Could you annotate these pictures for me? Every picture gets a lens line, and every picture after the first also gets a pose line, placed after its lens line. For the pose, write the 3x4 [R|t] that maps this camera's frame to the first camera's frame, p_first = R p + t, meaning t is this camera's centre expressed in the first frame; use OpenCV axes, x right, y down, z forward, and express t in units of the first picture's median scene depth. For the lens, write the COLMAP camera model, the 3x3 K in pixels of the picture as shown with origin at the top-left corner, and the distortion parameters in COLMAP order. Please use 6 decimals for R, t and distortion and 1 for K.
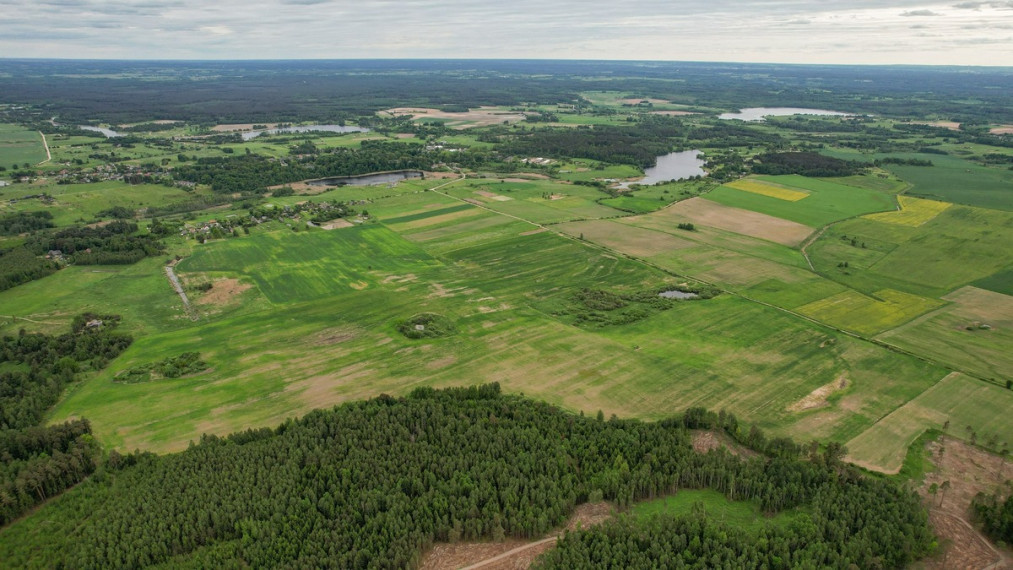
lens RADIAL K [[641.4, 0, 517.4], [0, 641.4, 284.9], [0, 0, 1]] dist [-0.078150, 0.069275]
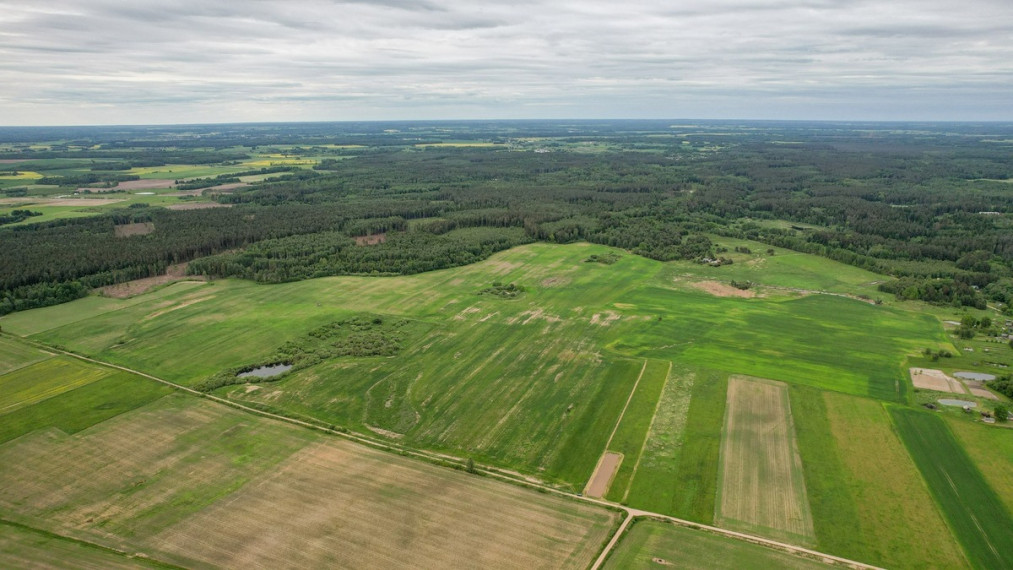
lens RADIAL K [[647.1, 0, 513.4], [0, 647.1, 285.8], [0, 0, 1]] dist [-0.079798, 0.075462]
pose [[-0.887673, 0.114667, -0.445969, 0.303375], [-0.160101, 0.831220, 0.532392, -0.483699], [0.431746, 0.543990, -0.719493, 1.536100]]
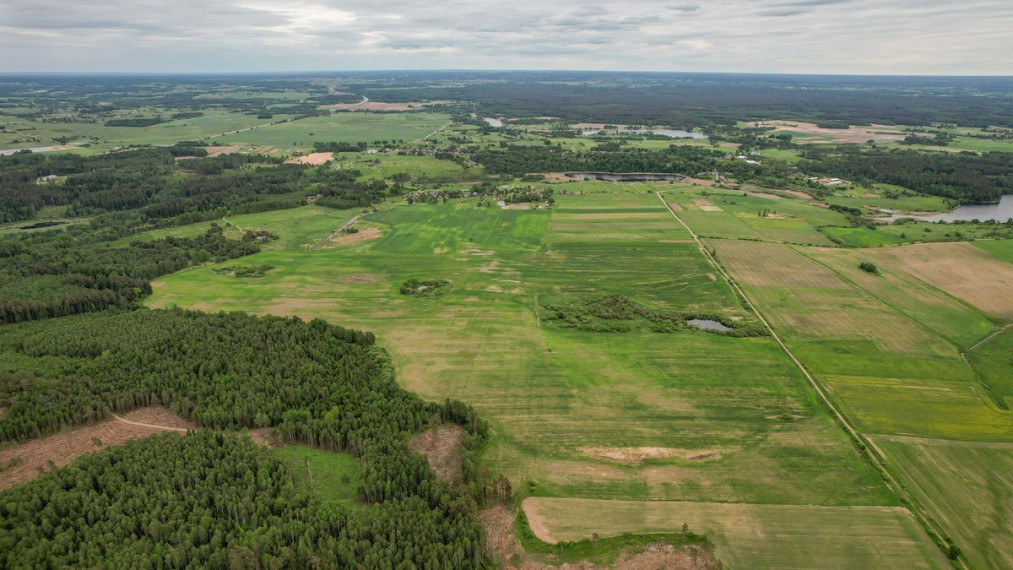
lens RADIAL K [[646.7, 0, 515.5], [0, 646.7, 288.5], [0, 0, 1]] dist [-0.082223, 0.071754]
pose [[0.776723, 0.201330, -0.596797, 0.525080], [-0.211480, 0.975891, 0.053980, -0.022081], [0.593277, 0.084283, 0.800574, 0.167426]]
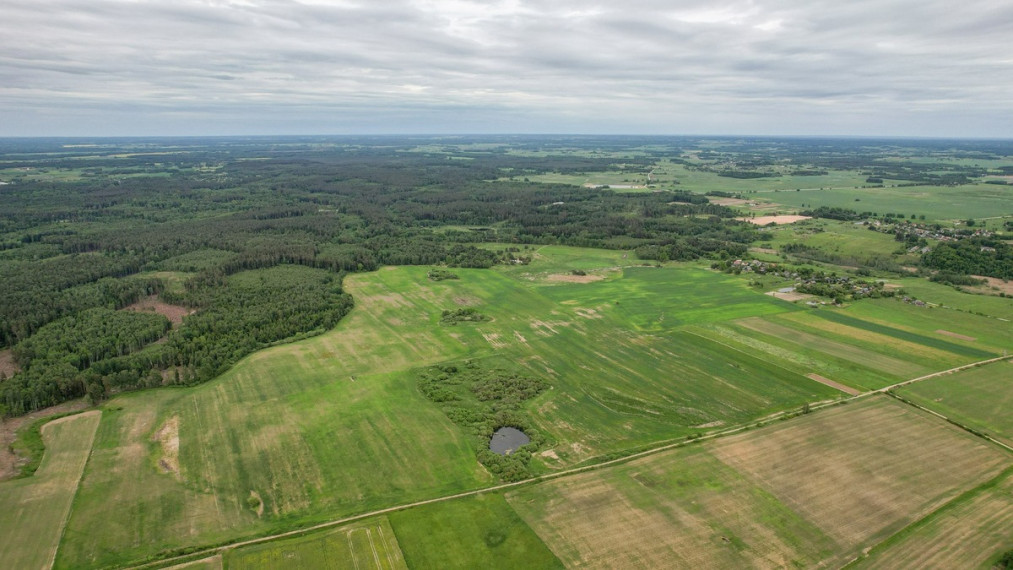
lens RADIAL K [[647.1, 0, 513.4], [0, 647.1, 285.8], [0, 0, 1]] dist [-0.079798, 0.075462]
pose [[-0.195211, 0.225309, -0.954531, 0.795417], [-0.338173, 0.898106, 0.281150, -0.293228], [0.920615, 0.377680, -0.099127, 0.970672]]
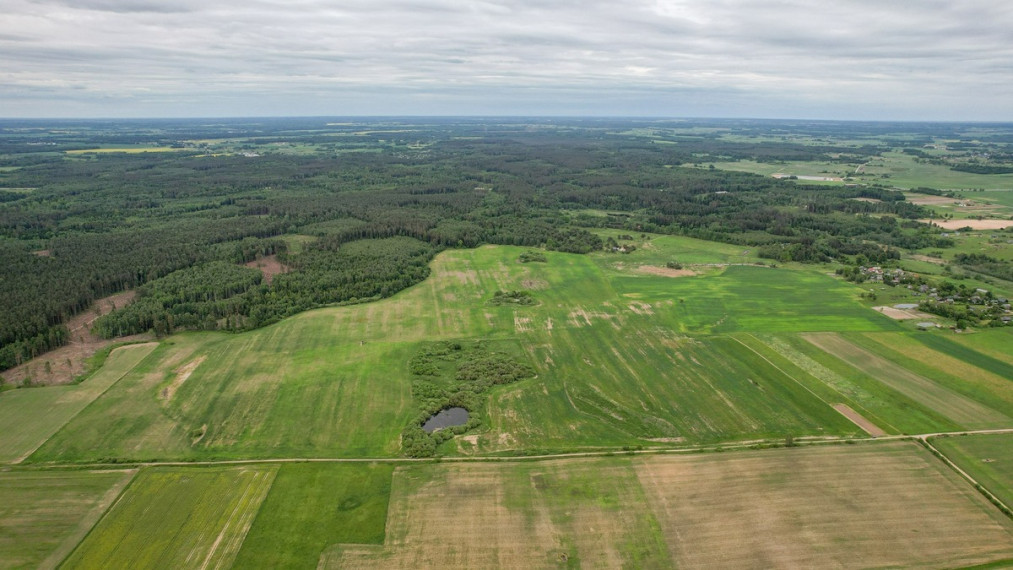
lens RADIAL K [[647.1, 0, 513.4], [0, 647.1, 285.8], [0, 0, 1]] dist [-0.079798, 0.075462]
pose [[-0.518685, 0.215927, -0.827249, 0.698389], [-0.299530, 0.860365, 0.412376, -0.375589], [0.800779, 0.461679, -0.381582, 1.192147]]
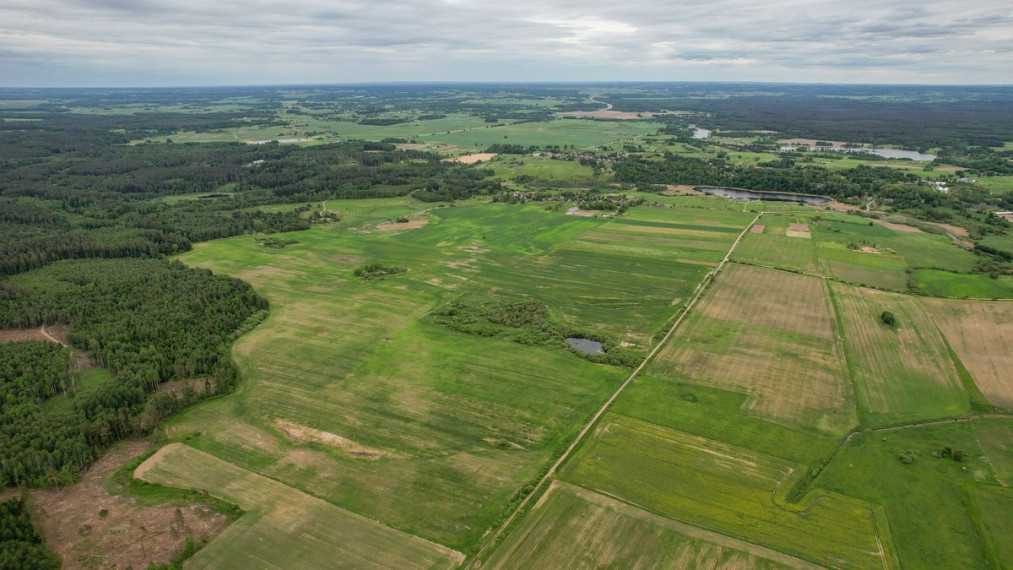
lens RADIAL K [[647.1, 0, 513.4], [0, 647.1, 285.8], [0, 0, 1]] dist [-0.079798, 0.075462]
pose [[0.438455, 0.269614, -0.857360, 0.819560], [-0.301196, 0.942859, 0.142469, -0.129752], [0.846781, 0.195767, 0.494608, 0.512602]]
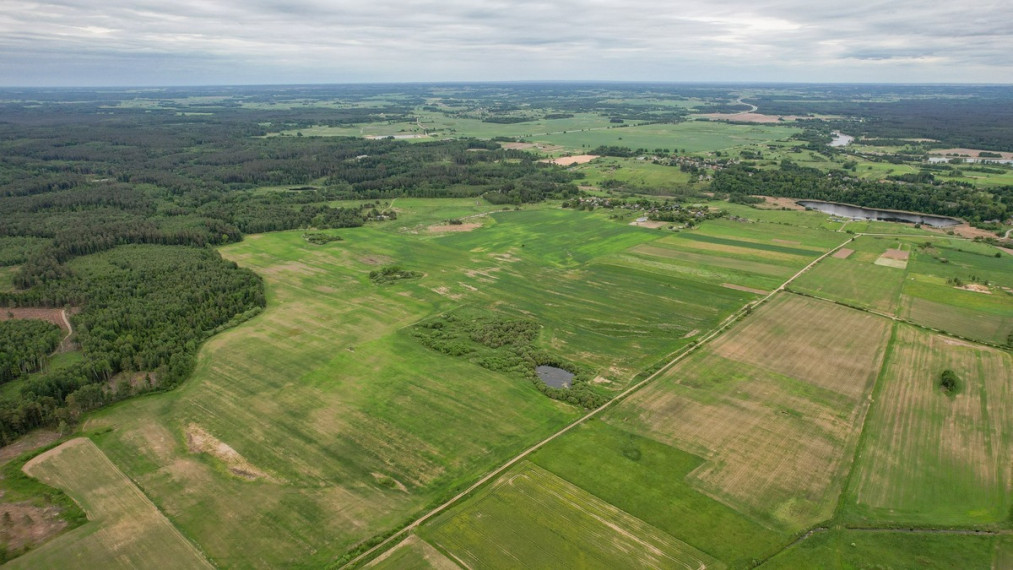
lens RADIAL K [[647.1, 0, 513.4], [0, 647.1, 285.8], [0, 0, 1]] dist [-0.079798, 0.075462]
pose [[0.221632, 0.294867, -0.929480, 0.819053], [-0.329613, 0.919734, 0.213180, -0.197572], [0.917733, 0.259121, 0.301034, 0.699025]]
